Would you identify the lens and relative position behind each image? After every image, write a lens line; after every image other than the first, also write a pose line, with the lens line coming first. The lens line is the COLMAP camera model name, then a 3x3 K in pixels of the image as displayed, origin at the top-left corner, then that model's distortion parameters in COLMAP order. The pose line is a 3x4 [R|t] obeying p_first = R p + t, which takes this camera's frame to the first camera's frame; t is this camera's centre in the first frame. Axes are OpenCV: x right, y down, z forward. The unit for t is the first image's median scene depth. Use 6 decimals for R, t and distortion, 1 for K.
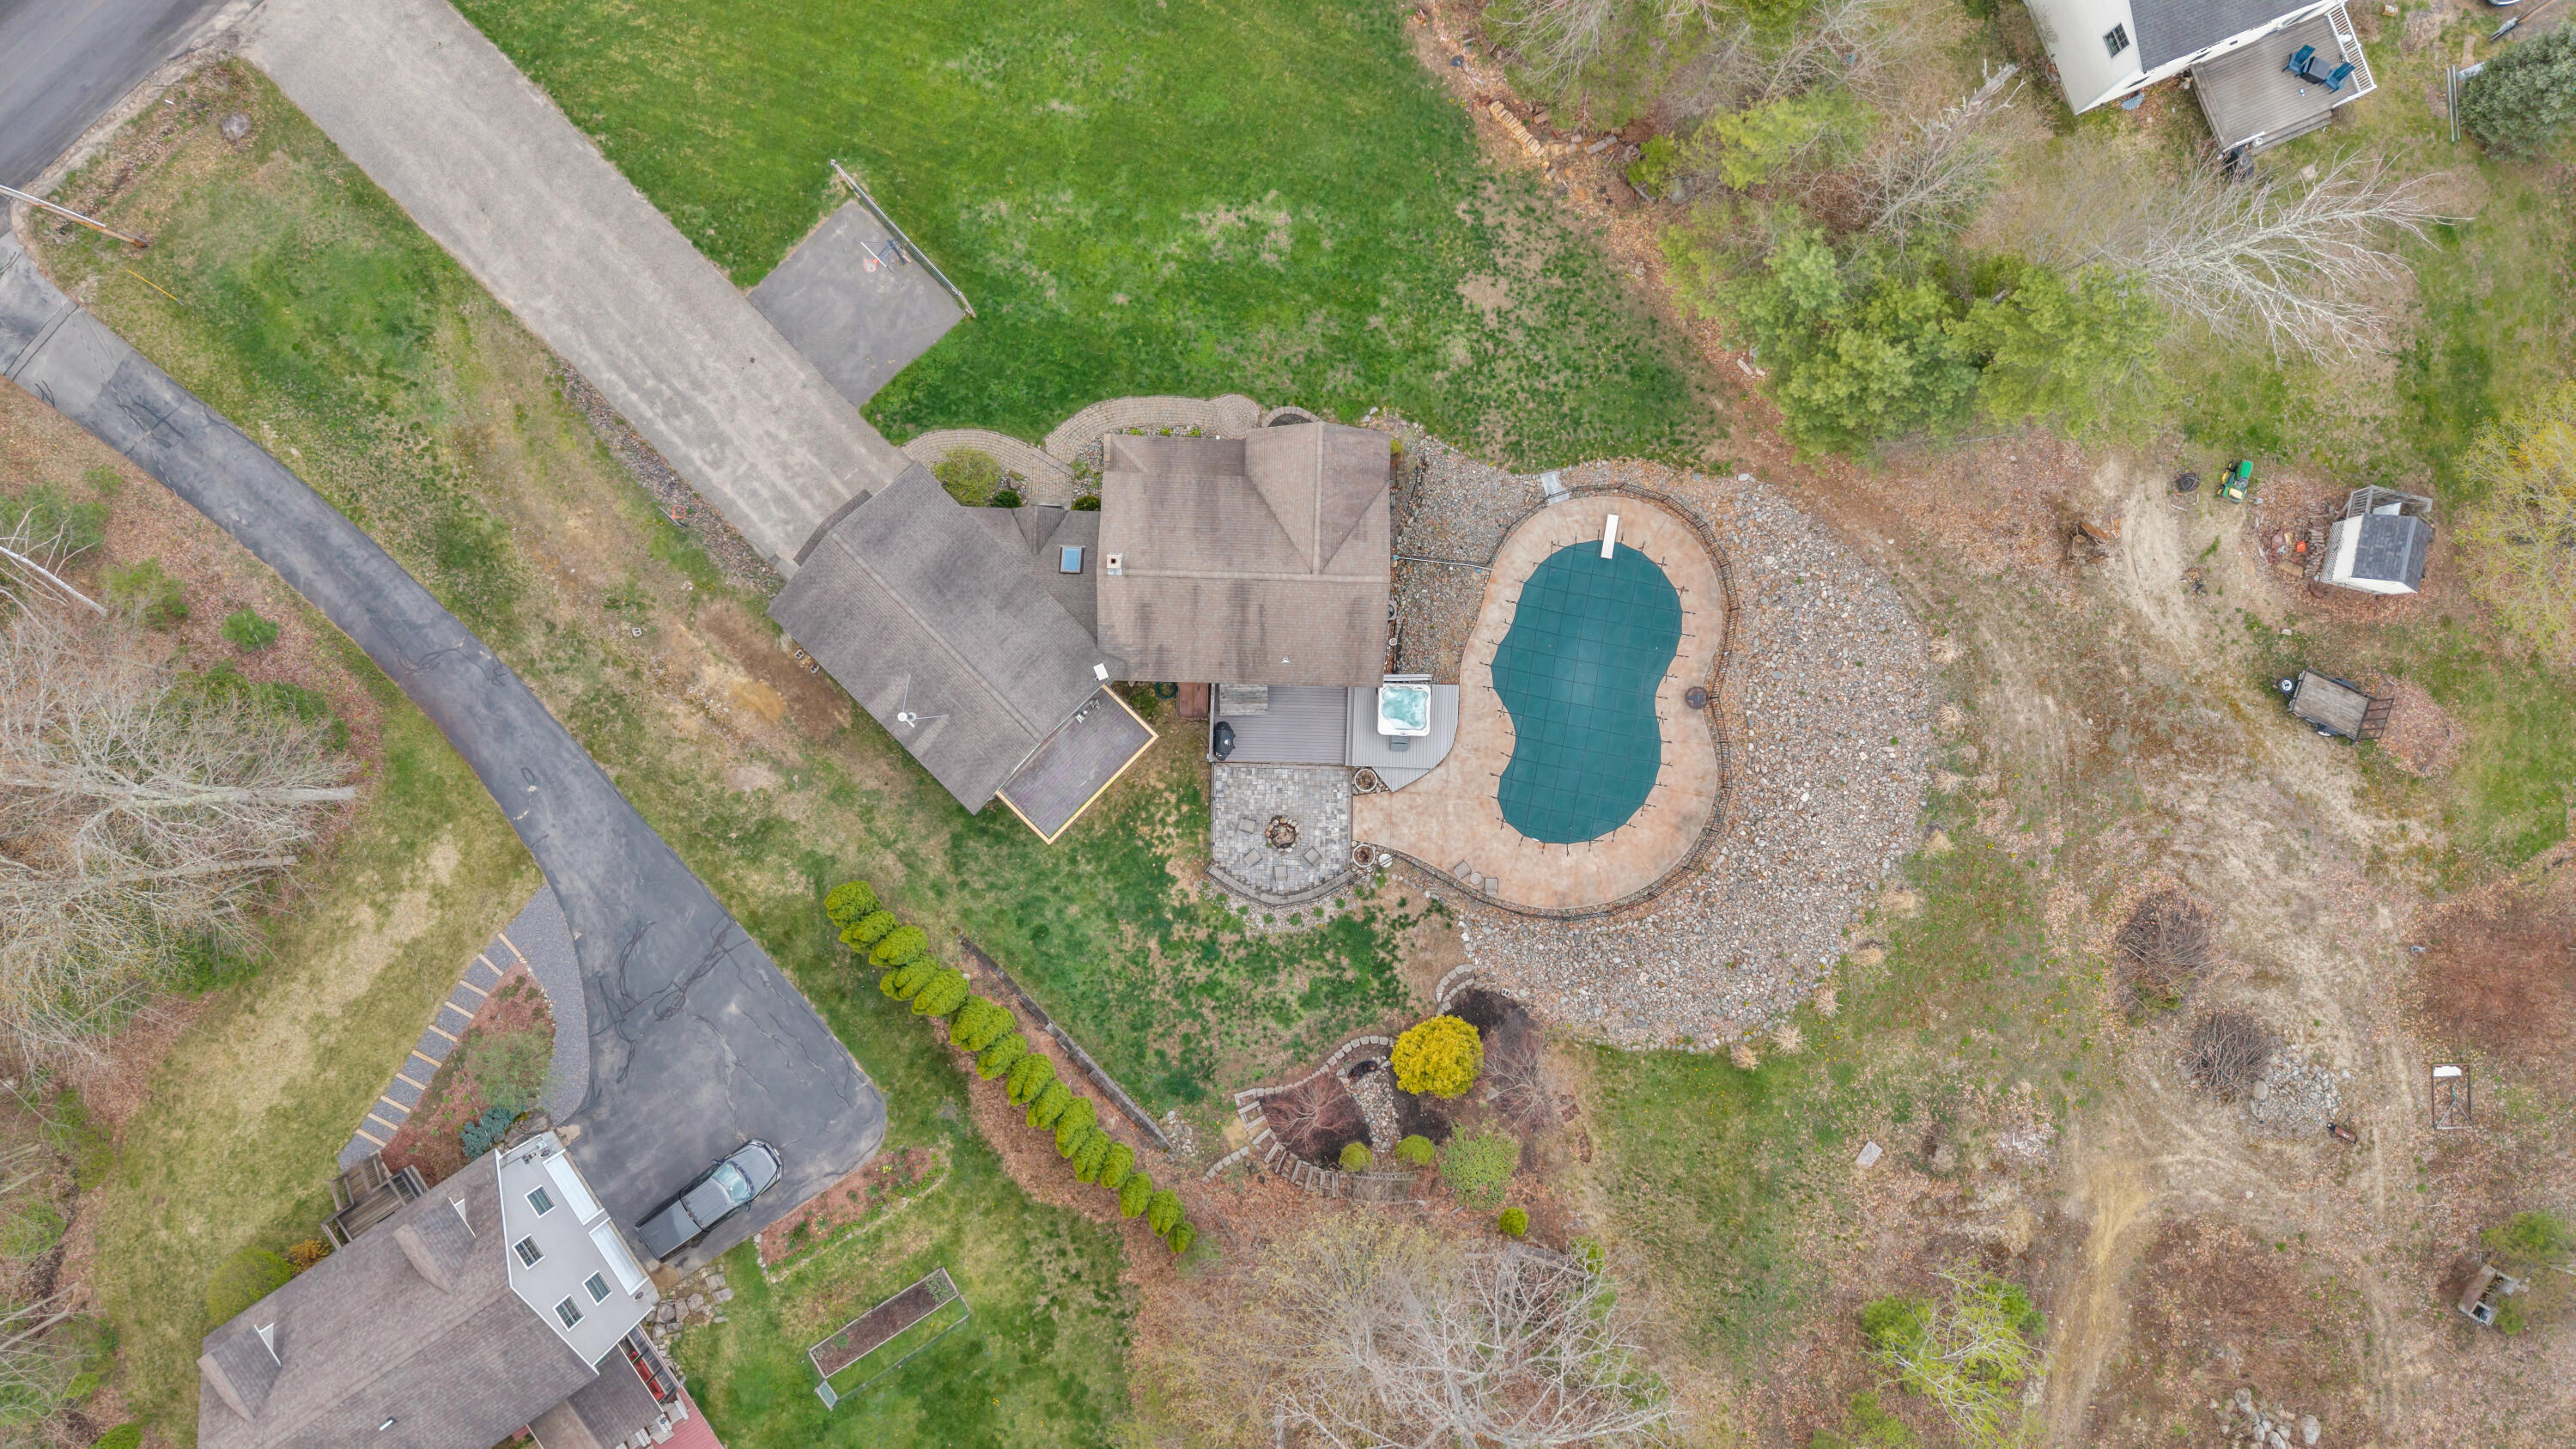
lens RADIAL K [[1708.4, 0, 1297.1], [0, 1708.4, 727.1], [0, 0, 1]] dist [0.095447, -0.176420]
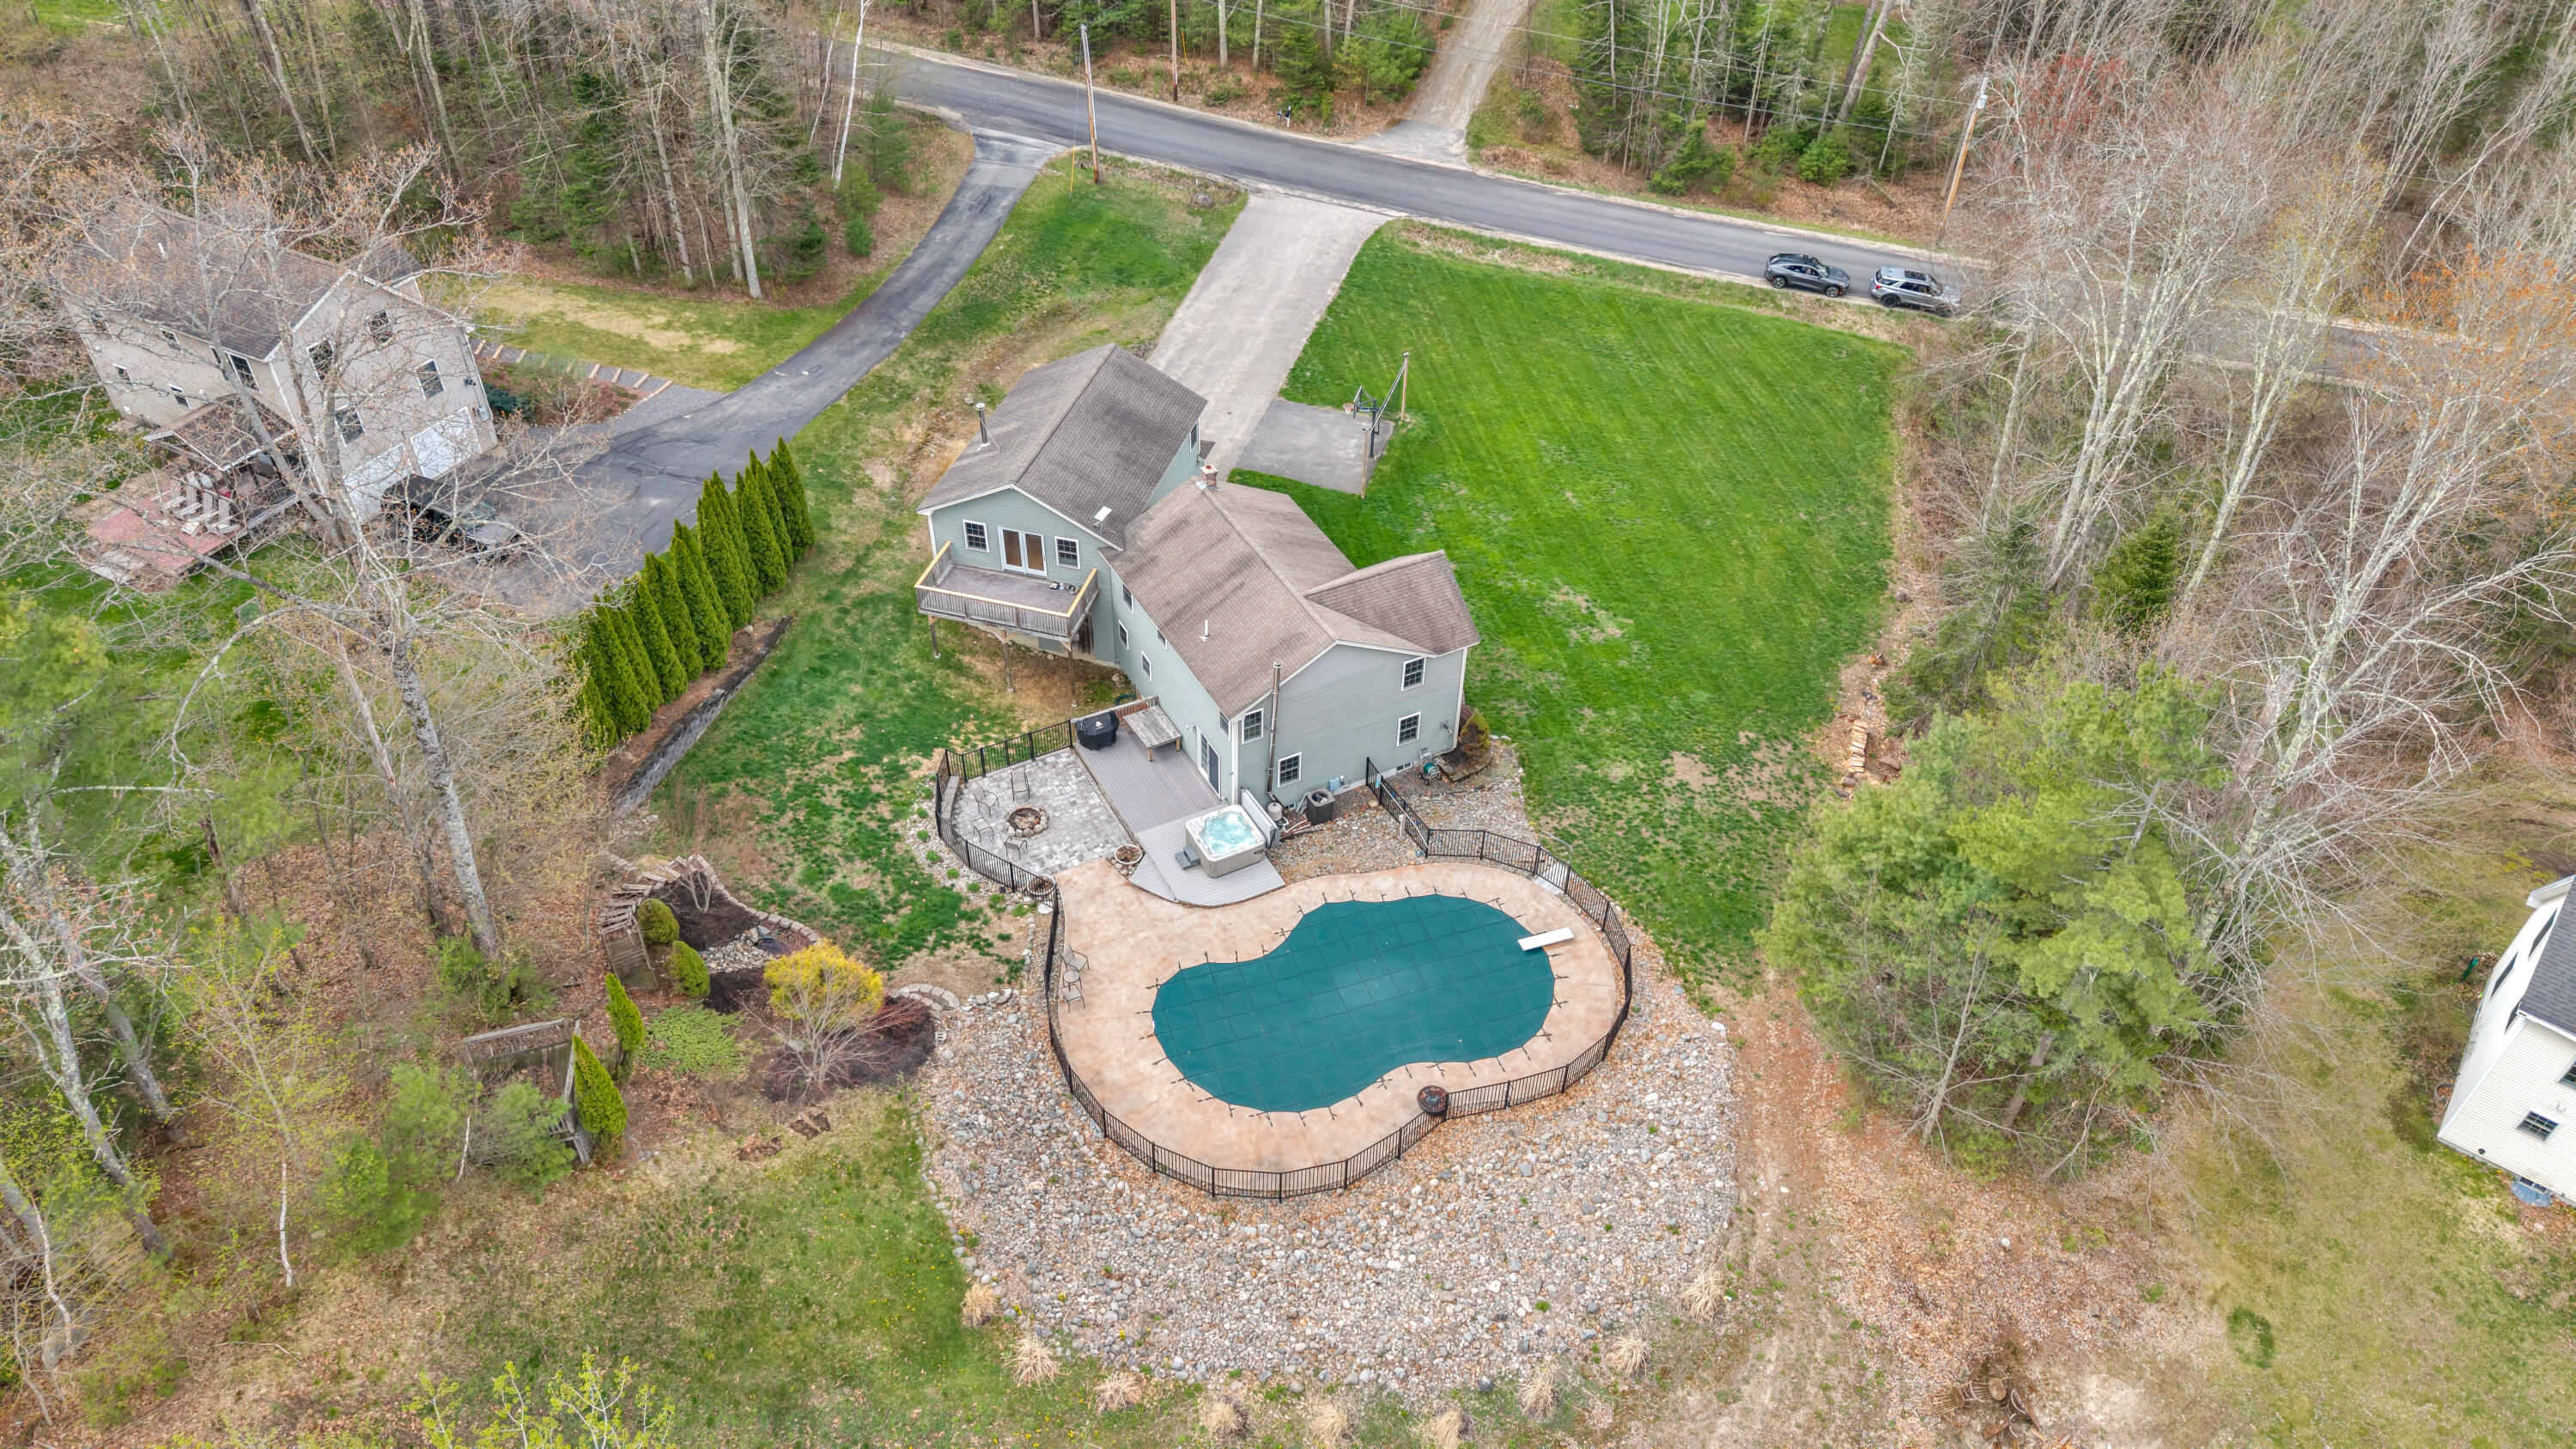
lens RADIAL K [[1763.2, 0, 1295.7], [0, 1763.2, 672.5], [0, 0, 1]] dist [0.075289, -0.083583]
pose [[0.494651, 0.538973, -0.681784, 0.608695], [-0.869058, 0.299796, -0.393524, 0.267351], [-0.007702, 0.787166, 0.616693, 0.412207]]
